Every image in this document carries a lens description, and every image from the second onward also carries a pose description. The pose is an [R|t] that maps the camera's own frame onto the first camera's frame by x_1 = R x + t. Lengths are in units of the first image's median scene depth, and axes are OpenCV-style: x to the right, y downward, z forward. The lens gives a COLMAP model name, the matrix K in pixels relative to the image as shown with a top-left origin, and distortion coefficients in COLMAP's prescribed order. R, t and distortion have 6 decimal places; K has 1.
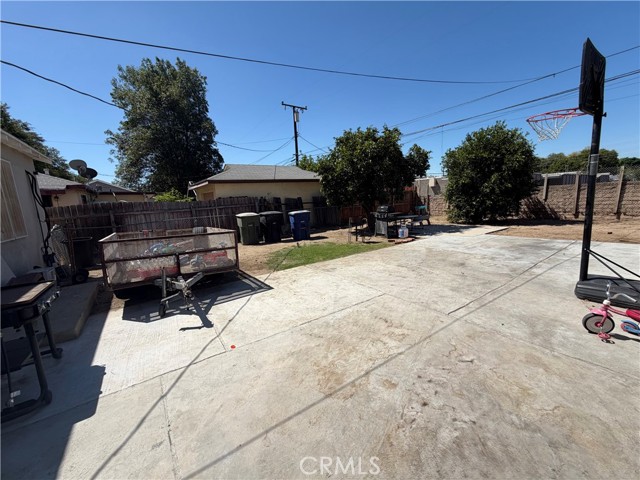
lens RADIAL K [[255.3, 0, 318.5], [0, 255.3, 239.4], [0, 0, 1]] dist [0.001203, 0.000123]
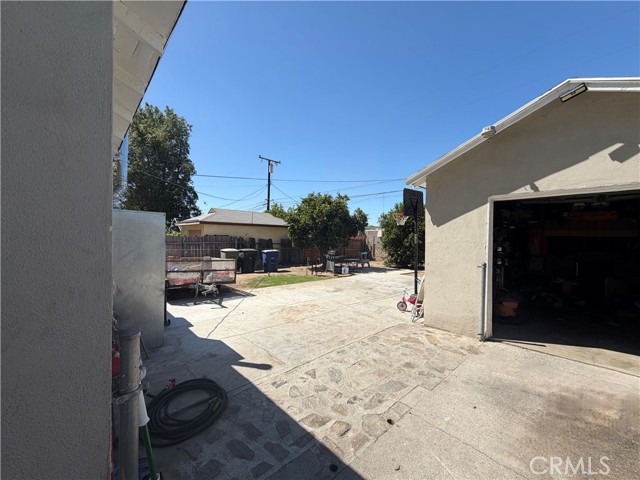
lens RADIAL K [[255.3, 0, 318.5], [0, 255.3, 239.4], [0, 0, 1]] dist [0.001203, 0.000123]
pose [[0.988394, 0.072679, 0.133398, -0.010869], [-0.050676, 0.985572, -0.161490, 0.032305], [-0.143210, 0.152856, 0.977817, -0.306442]]
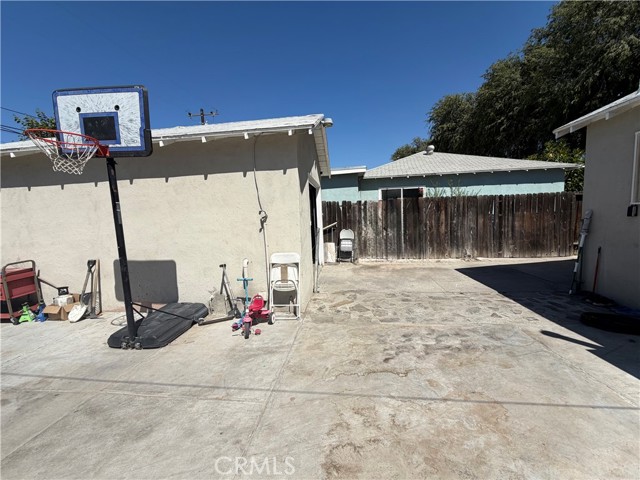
lens RADIAL K [[255.3, 0, 318.5], [0, 255.3, 239.4], [0, 0, 1]] dist [0.001203, 0.000123]
pose [[-0.743107, 0.024635, 0.668719, -0.024149], [0.189670, 0.966094, 0.175179, -0.067791], [-0.641730, 0.257013, -0.722584, 0.371653]]
